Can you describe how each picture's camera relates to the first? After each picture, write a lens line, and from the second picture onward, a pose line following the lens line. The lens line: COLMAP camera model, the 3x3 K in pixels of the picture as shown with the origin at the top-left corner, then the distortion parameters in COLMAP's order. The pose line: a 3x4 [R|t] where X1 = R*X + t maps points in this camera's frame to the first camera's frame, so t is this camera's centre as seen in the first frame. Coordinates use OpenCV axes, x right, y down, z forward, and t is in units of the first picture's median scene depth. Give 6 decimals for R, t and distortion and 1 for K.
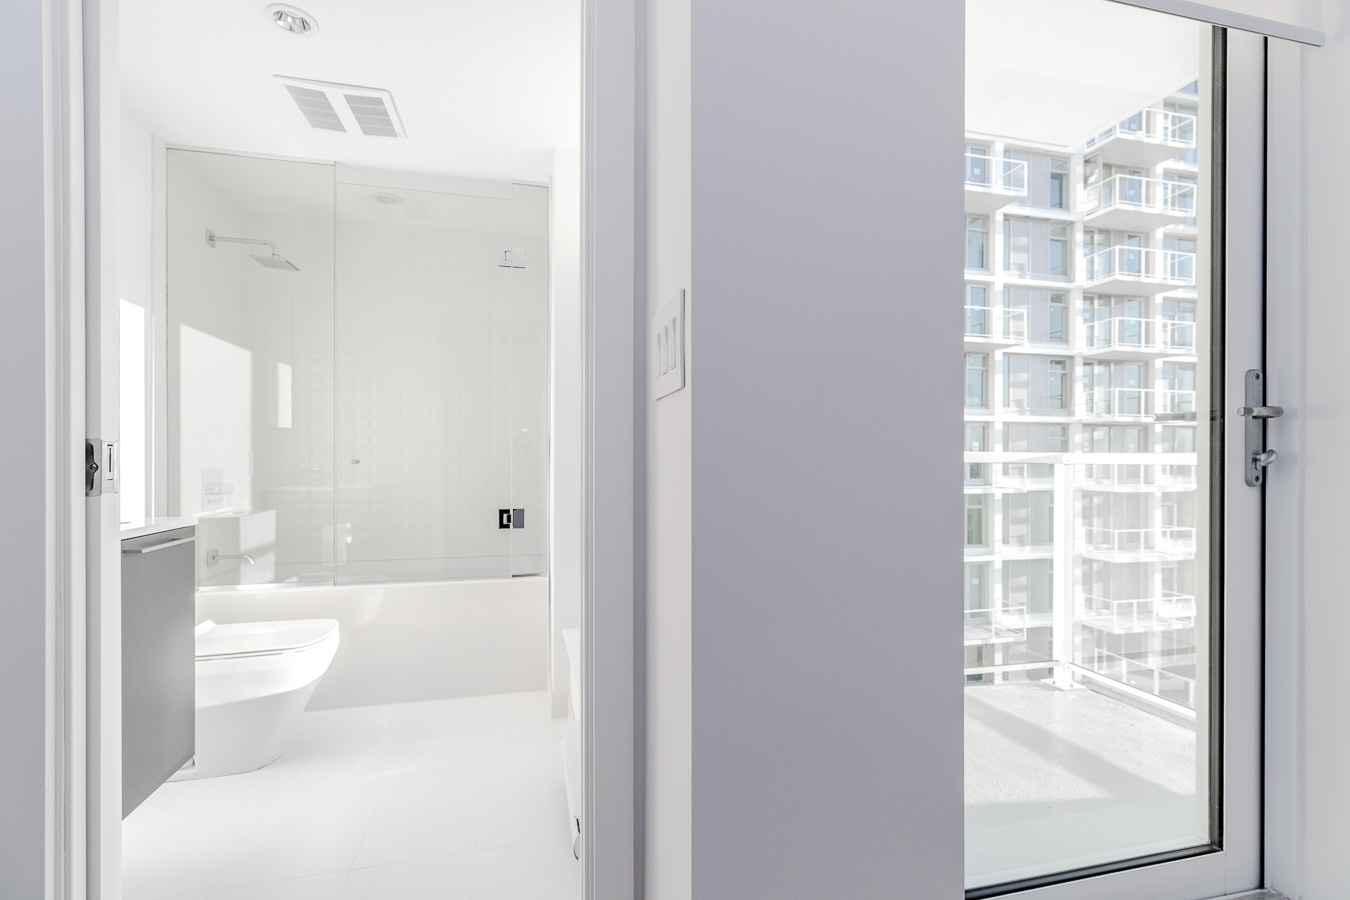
lens RADIAL K [[611.6, 0, 678.0], [0, 611.6, 461.7], [0, 0, 1]] dist [0.000875, -0.000096]
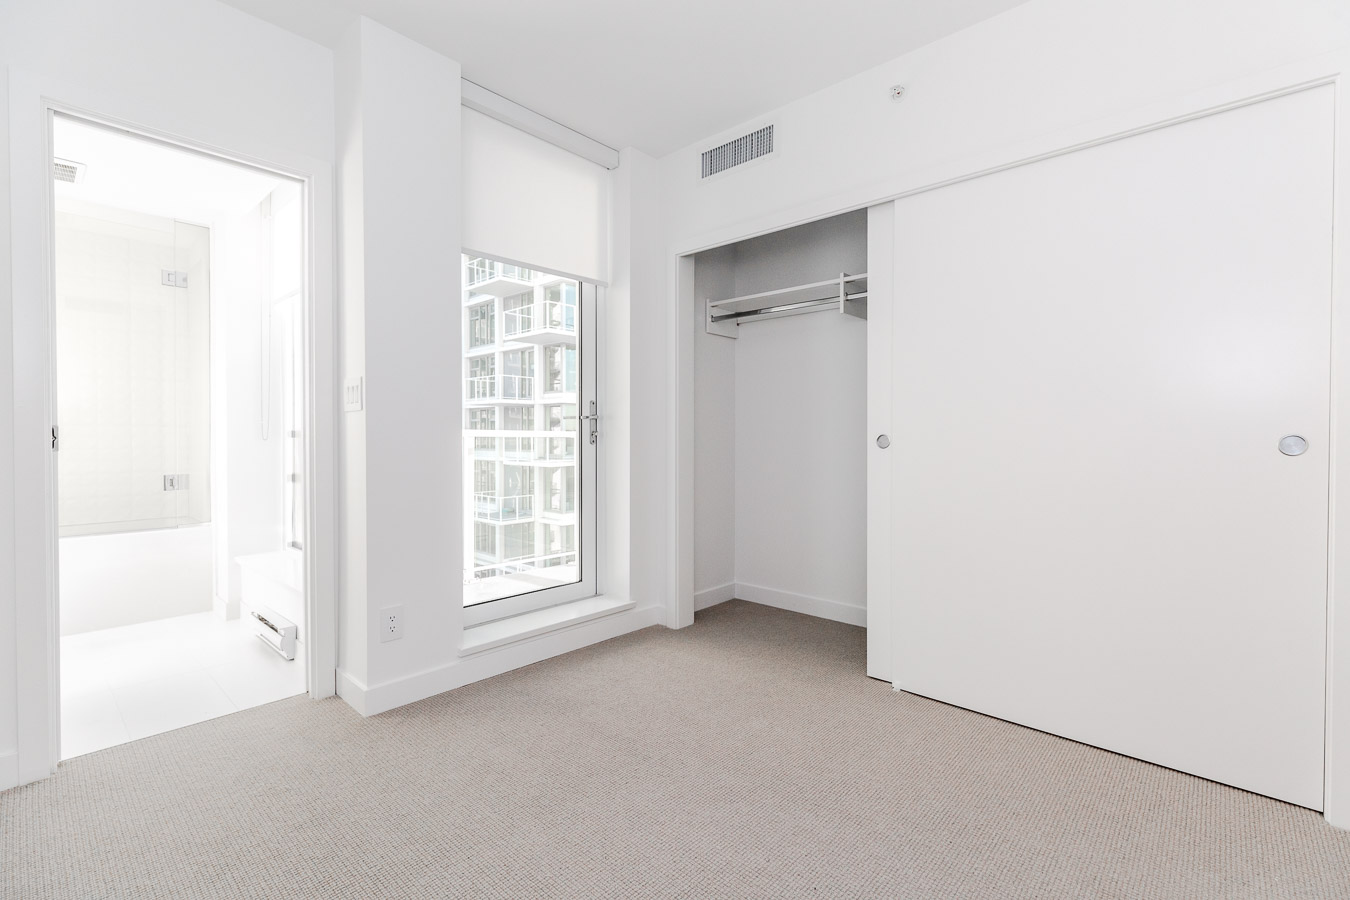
lens RADIAL K [[611.6, 0, 680.7], [0, 611.6, 446.2], [0, 0, 1]] dist [0.000875, -0.000096]
pose [[0.836337, -0.011484, 0.548096, -0.210790], [0.005818, 0.999910, 0.012074, 0.018343], [-0.548185, -0.006909, 0.836328, -1.504605]]
